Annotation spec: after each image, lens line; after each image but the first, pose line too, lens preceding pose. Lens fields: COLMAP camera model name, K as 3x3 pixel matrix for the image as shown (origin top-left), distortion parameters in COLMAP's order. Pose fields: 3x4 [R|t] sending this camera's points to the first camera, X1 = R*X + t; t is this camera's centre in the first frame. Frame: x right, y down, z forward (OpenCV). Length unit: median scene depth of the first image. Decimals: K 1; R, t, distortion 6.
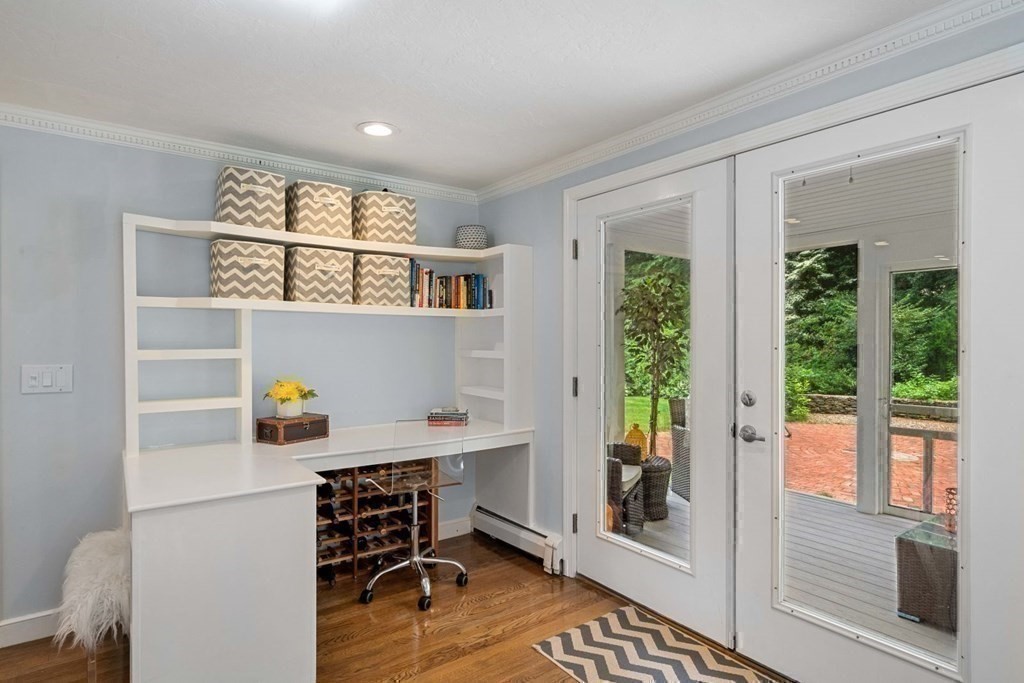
lens RADIAL K [[524.8, 0, 518.4], [0, 524.8, 339.4], [0, 0, 1]] dist [0.004346, 0.001435]
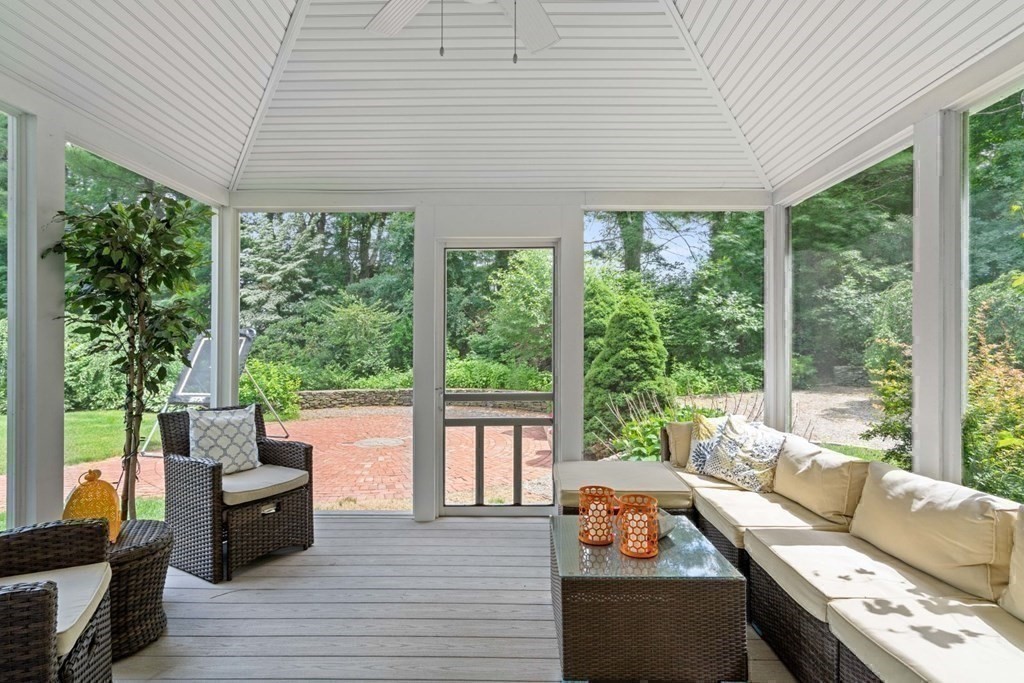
lens RADIAL K [[524.8, 0, 518.4], [0, 524.8, 339.4], [0, 0, 1]] dist [0.004346, 0.001435]
pose [[0.609487, 0.005675, 0.792775, 0.061255], [-0.005773, 0.999980, -0.002720, 0.028931], [-0.792775, -0.002919, 0.609508, 0.319345]]
